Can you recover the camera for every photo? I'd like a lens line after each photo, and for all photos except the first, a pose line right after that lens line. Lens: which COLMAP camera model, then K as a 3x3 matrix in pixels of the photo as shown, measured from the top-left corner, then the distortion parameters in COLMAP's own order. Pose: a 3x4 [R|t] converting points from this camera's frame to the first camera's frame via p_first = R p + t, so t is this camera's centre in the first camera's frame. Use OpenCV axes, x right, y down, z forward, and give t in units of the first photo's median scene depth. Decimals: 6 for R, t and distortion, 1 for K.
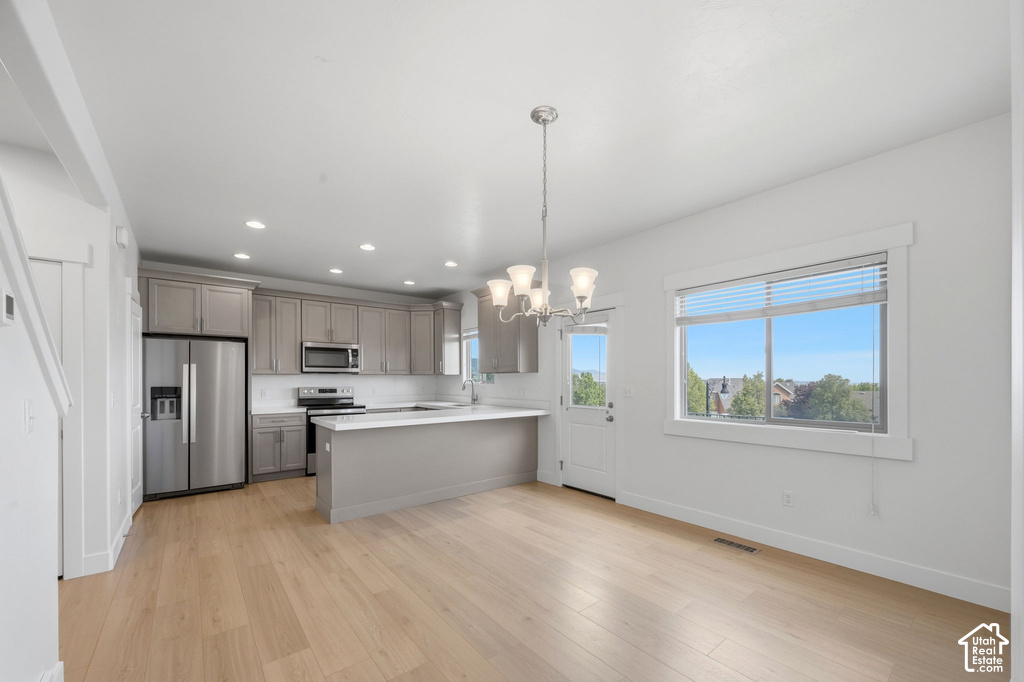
lens RADIAL K [[410.7, 0, 538.4], [0, 410.7, 379.8], [0, 0, 1]] dist [-0.004374, 0.001141]
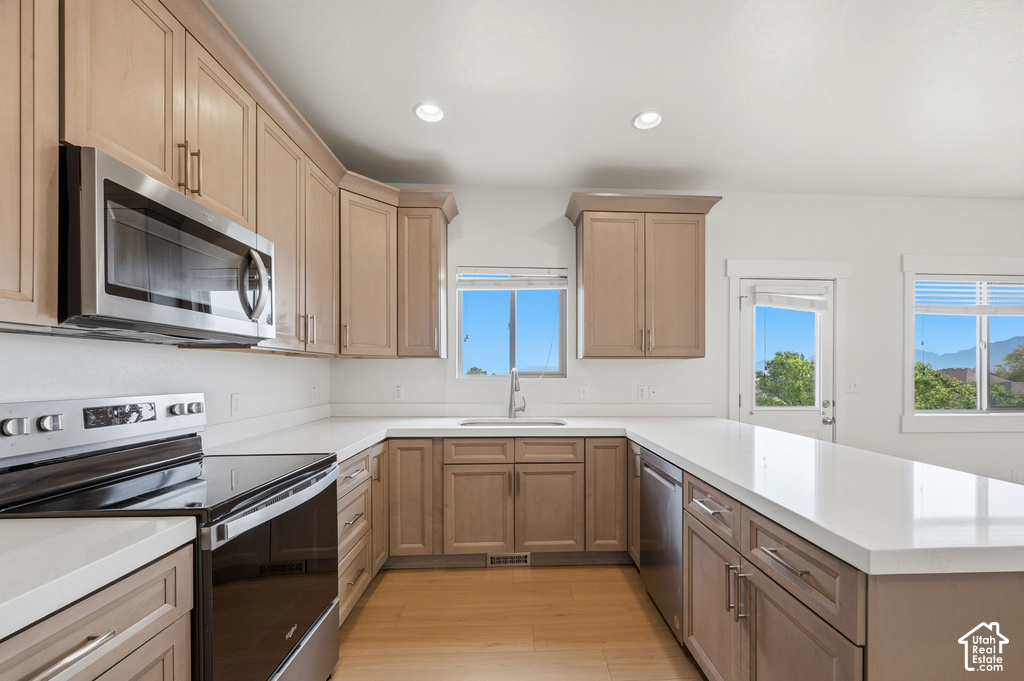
lens RADIAL K [[410.7, 0, 537.9], [0, 410.7, 373.9], [0, 0, 1]] dist [-0.004374, 0.001141]
pose [[0.607589, -0.000544, 0.794251, -0.693336], [-0.004621, 0.999980, 0.004219, 0.003828], [-0.794238, -0.006233, 0.607574, 0.860002]]
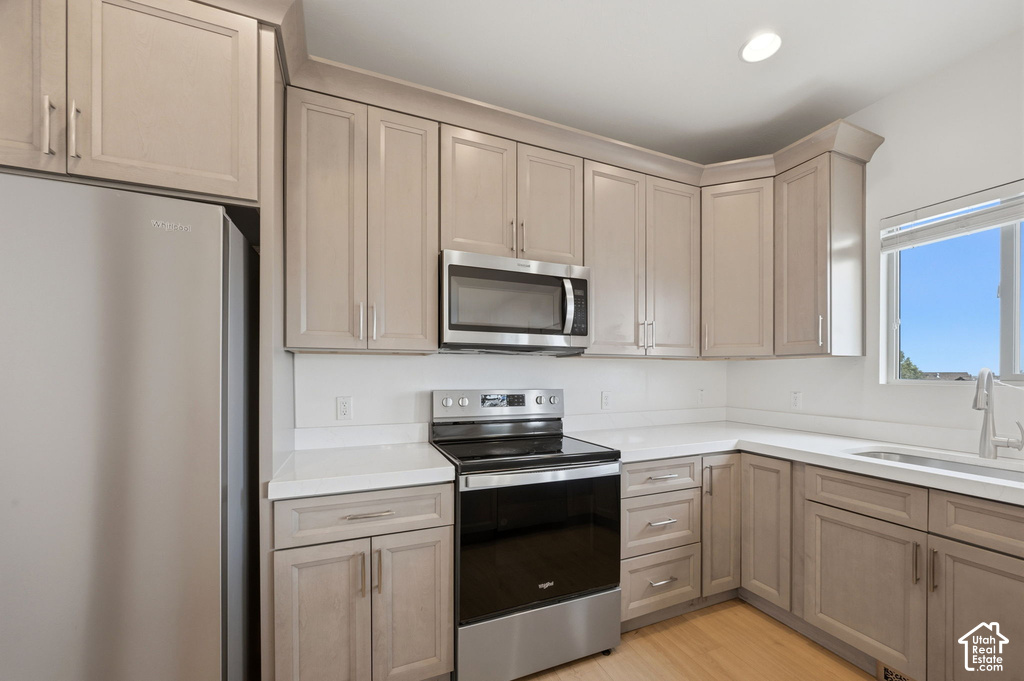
lens RADIAL K [[410.7, 0, 540.6], [0, 410.7, 376.8], [0, 0, 1]] dist [-0.004374, 0.001141]
pose [[0.960576, 0.006681, -0.277936, -0.479857], [-0.003903, 0.999937, 0.010545, 0.002863], [0.277988, -0.009045, 0.960542, 0.830212]]
